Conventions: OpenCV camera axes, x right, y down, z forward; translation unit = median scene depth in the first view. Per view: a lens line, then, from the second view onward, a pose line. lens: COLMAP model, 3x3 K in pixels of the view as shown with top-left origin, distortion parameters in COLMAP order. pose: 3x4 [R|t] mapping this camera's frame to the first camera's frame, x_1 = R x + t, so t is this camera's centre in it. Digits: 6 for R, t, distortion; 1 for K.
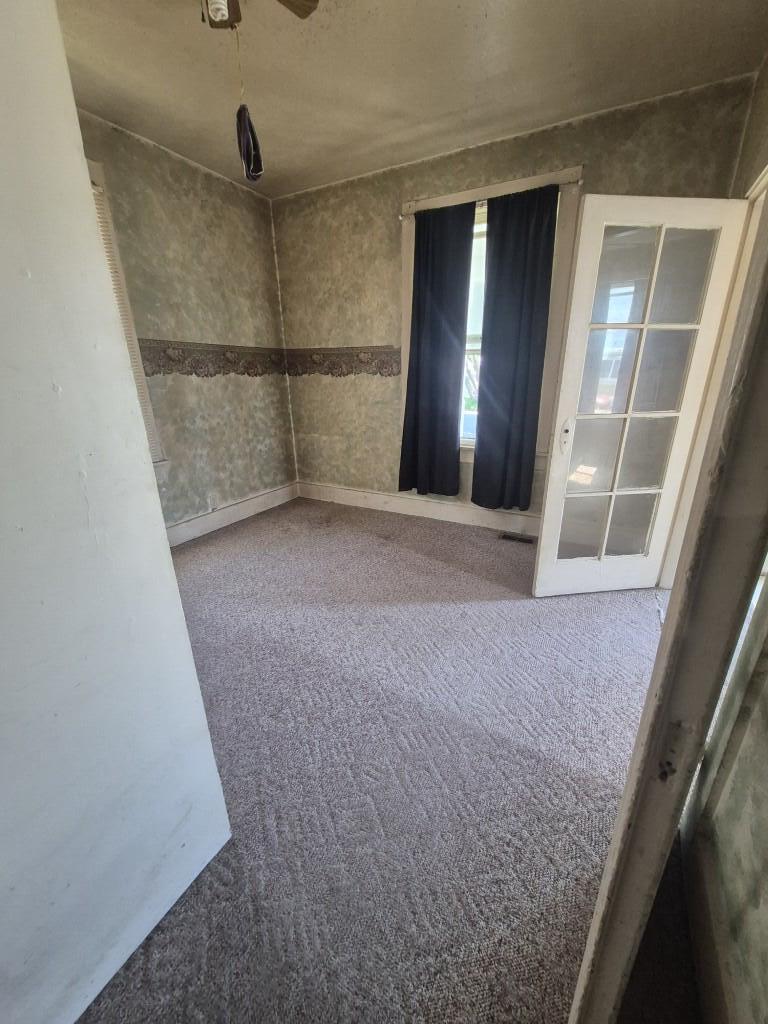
lens RADIAL K [[405.6, 0, 386.4], [0, 405.6, 518.7], [0, 0, 1]] dist [-0.000152, 0.000023]
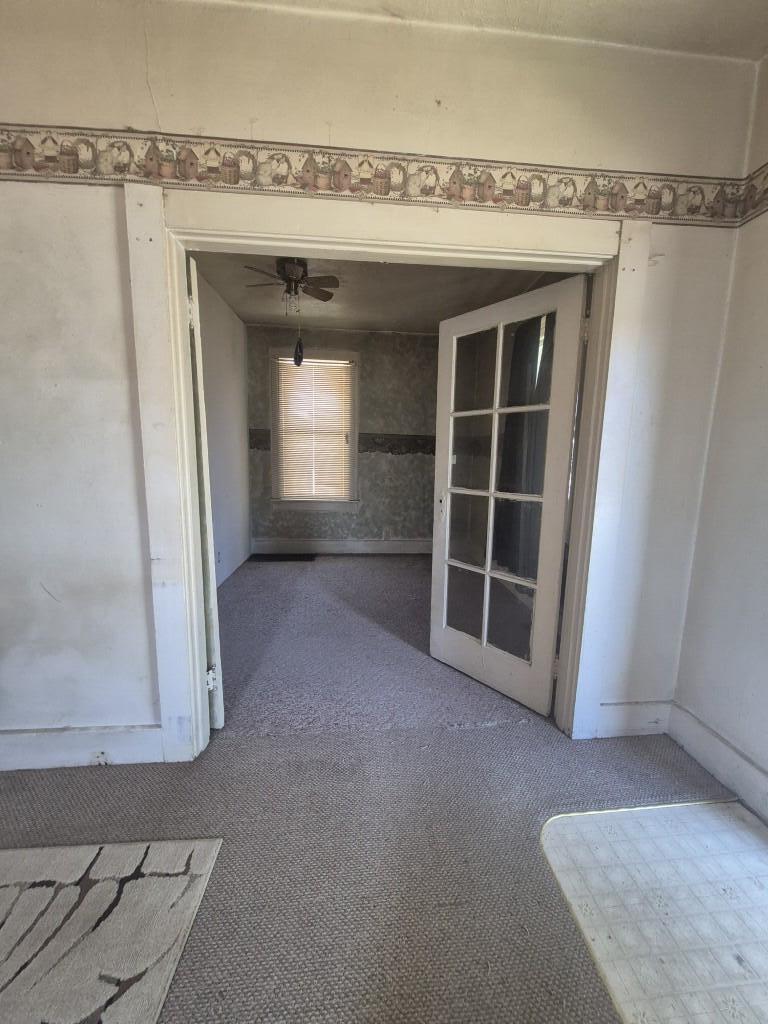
lens RADIAL K [[405.6, 0, 392.6], [0, 405.6, 512.8], [0, 0, 1]] dist [-0.000152, 0.000023]
pose [[0.537485, 0.138155, -0.831879, 0.864278], [-0.312363, 0.948933, -0.044226, -0.060691], [0.783287, 0.283619, 0.553192, 0.180677]]
